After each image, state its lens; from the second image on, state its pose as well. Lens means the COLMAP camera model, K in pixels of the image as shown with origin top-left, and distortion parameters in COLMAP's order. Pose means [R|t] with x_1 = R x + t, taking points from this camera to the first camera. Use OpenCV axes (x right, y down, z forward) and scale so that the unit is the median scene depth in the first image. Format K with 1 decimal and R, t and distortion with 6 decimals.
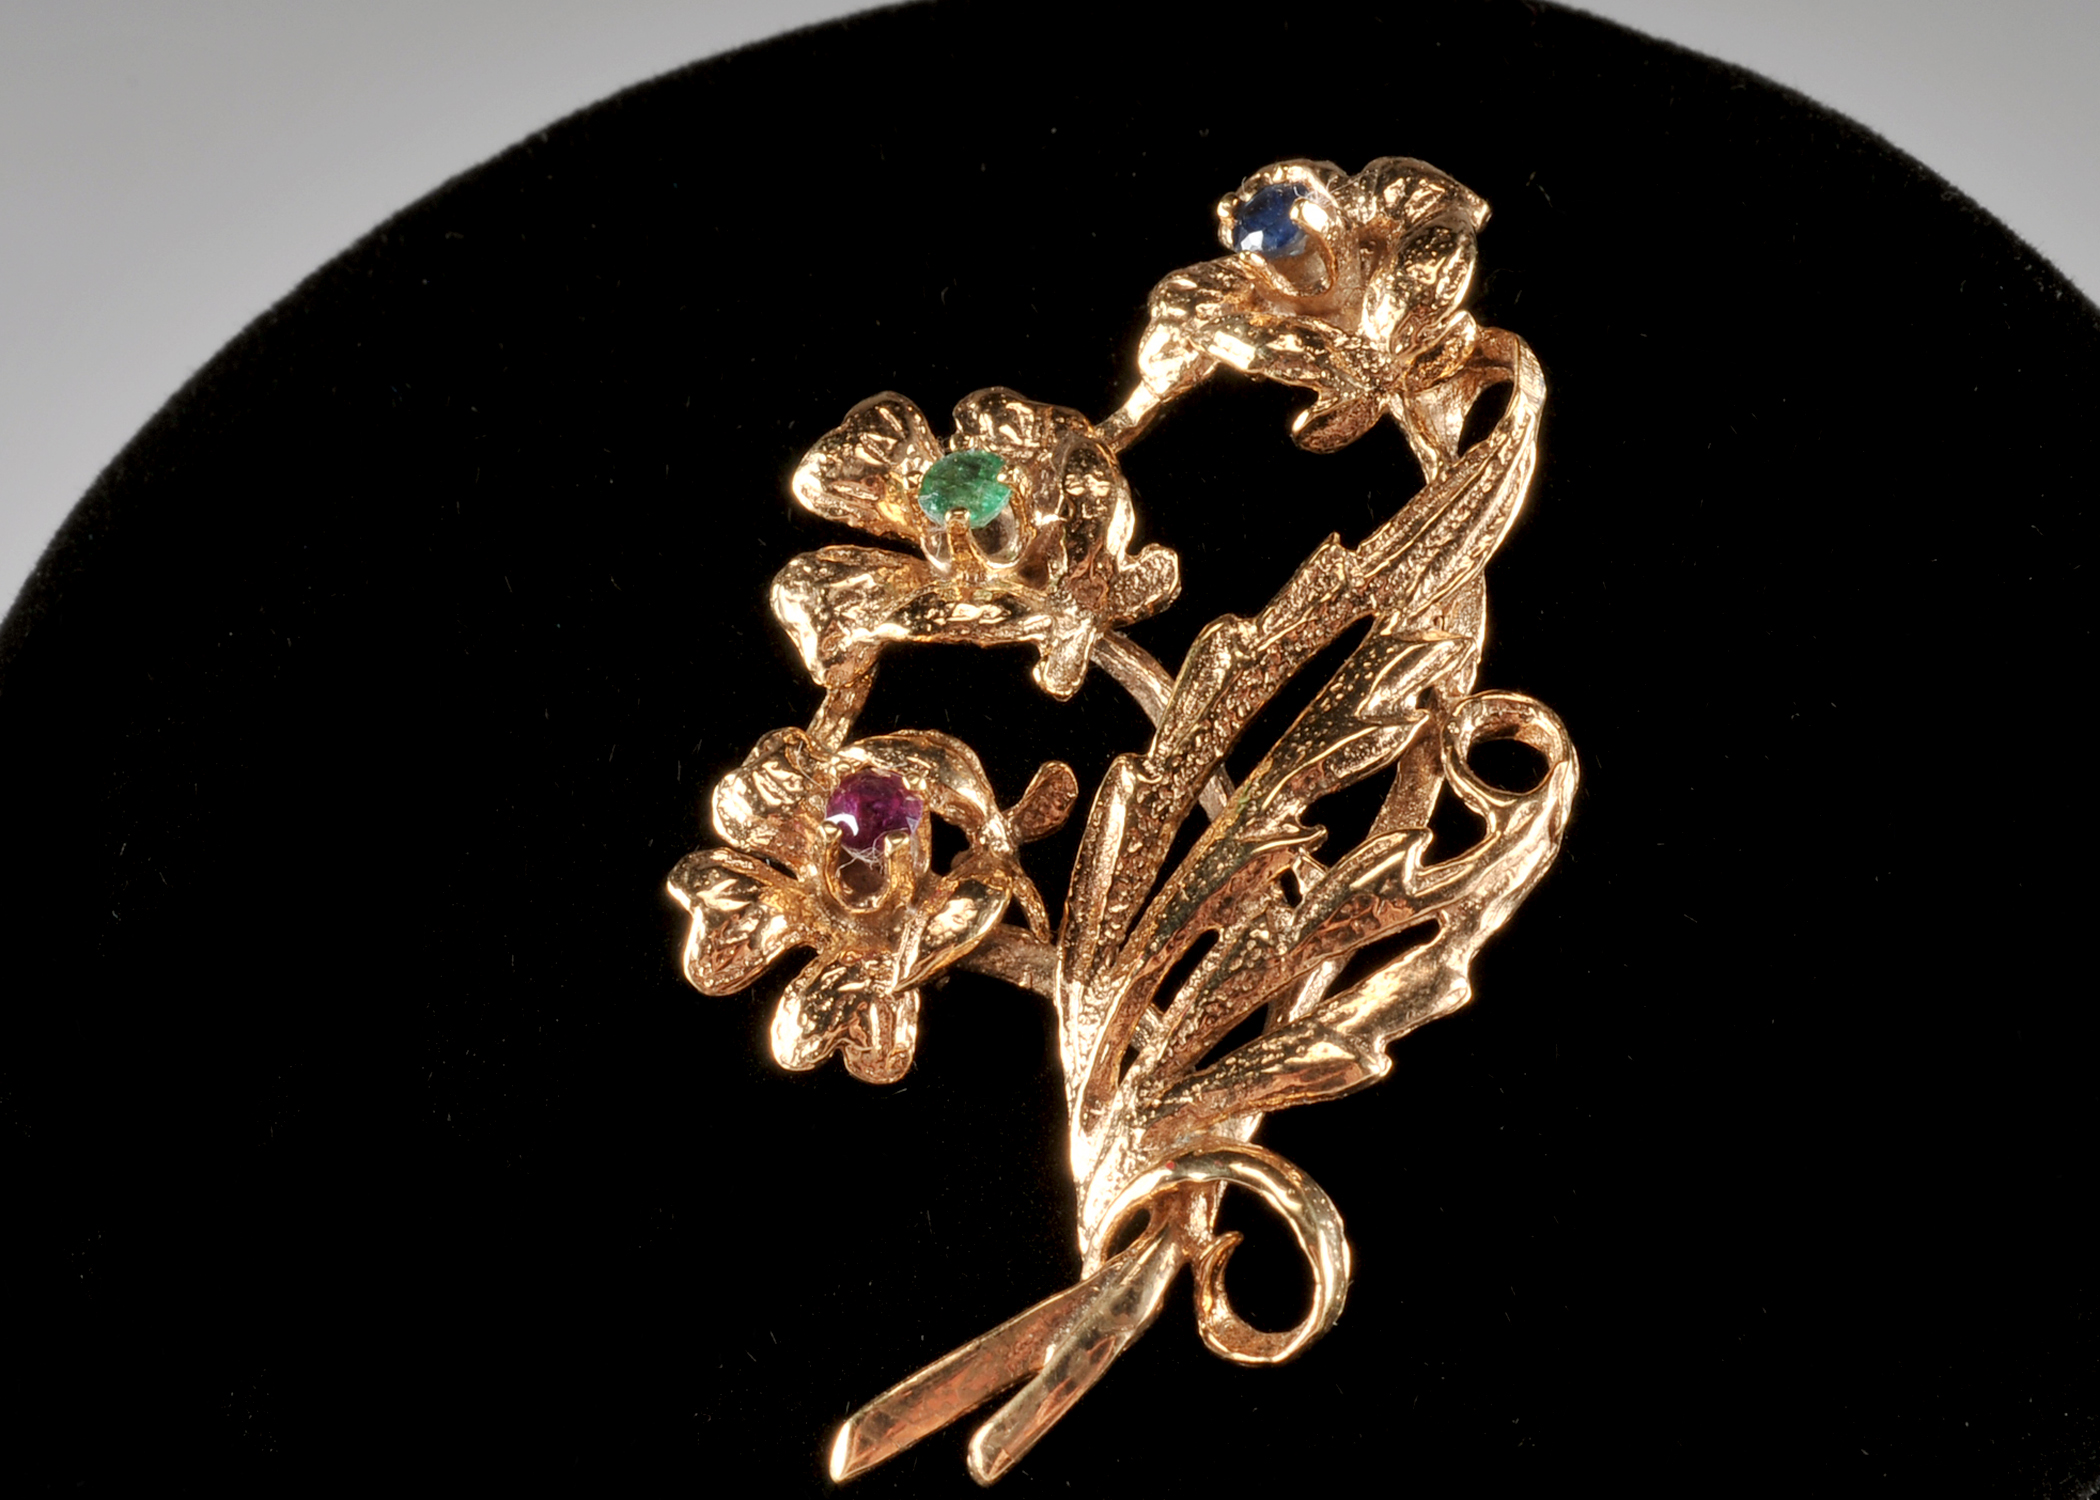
lens RADIAL K [[7477.2, 0, 1050.0], [0, 7477.2, 750.0], [0, 0, 1]] dist [0.039652, 0.483891]
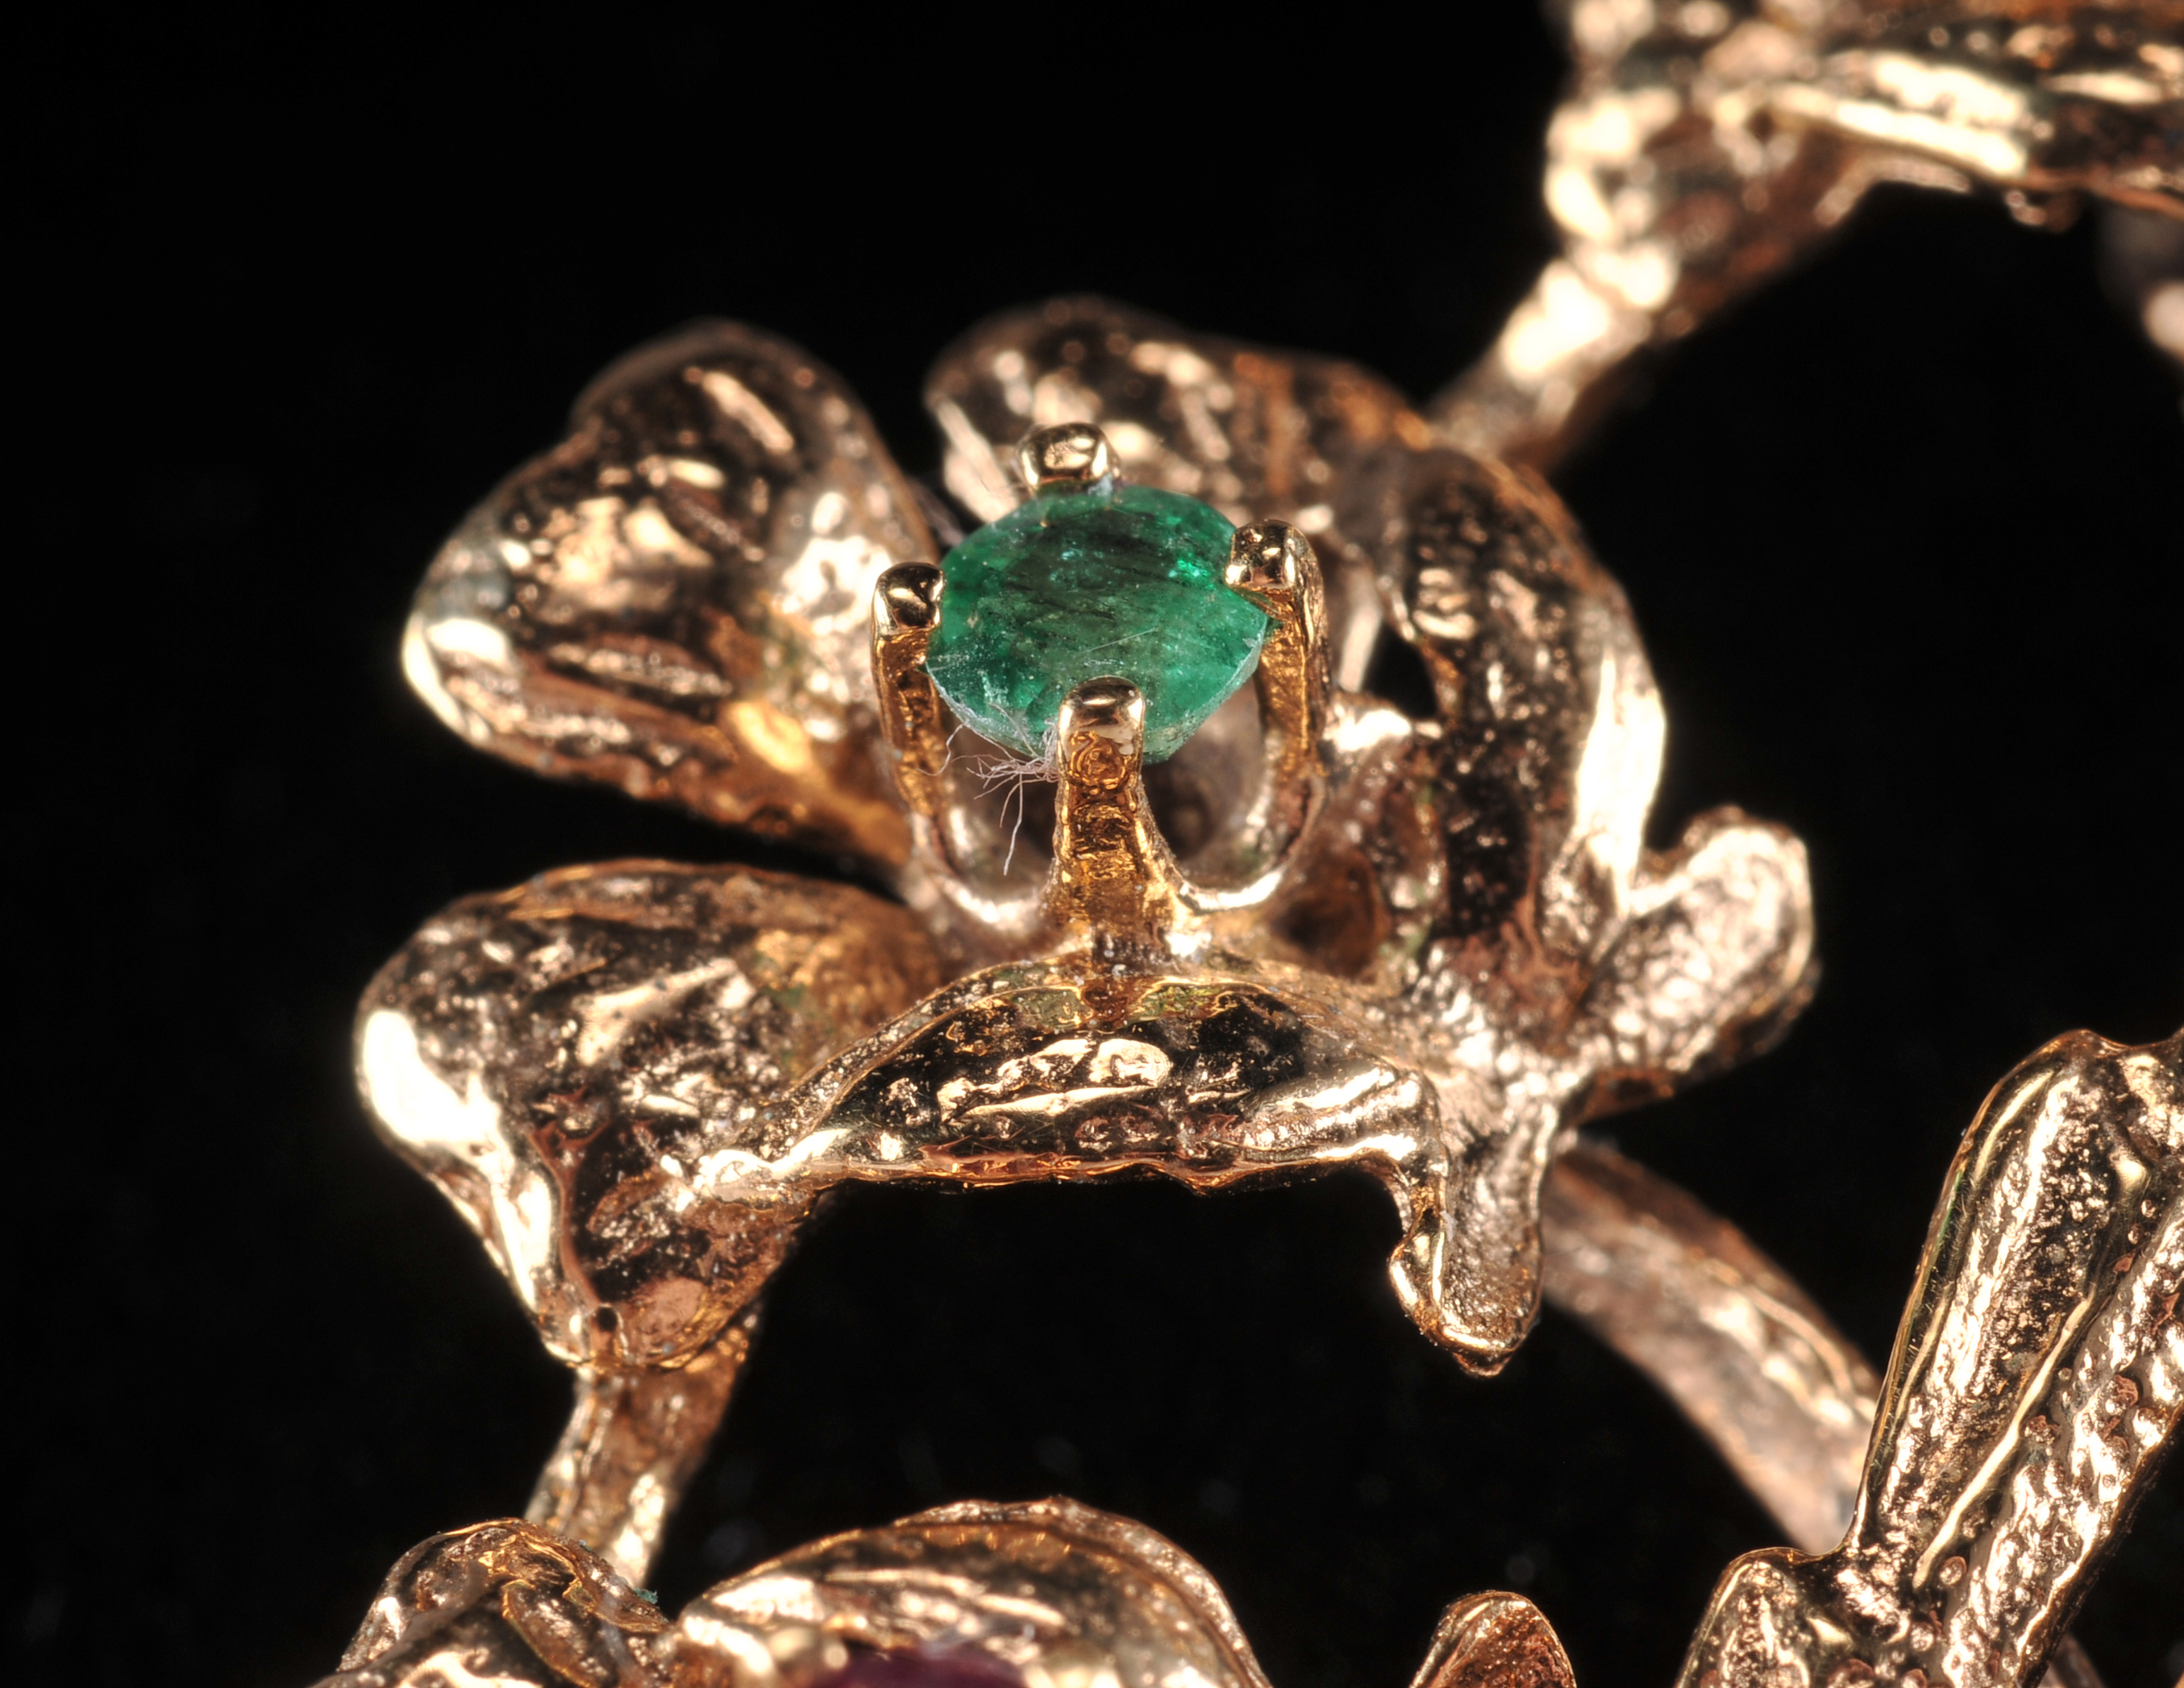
lens RADIAL K [[13016.8, 0, 1092.0], [0, 13016.8, 844.0], [0, 0, 1]] dist [0.319082, -9.828668]
pose [[0.985314, -0.039183, 0.166198, -0.090857], [0.051616, 0.996129, -0.071158, 0.007302], [-0.162767, 0.078691, 0.983522, 0.523343]]
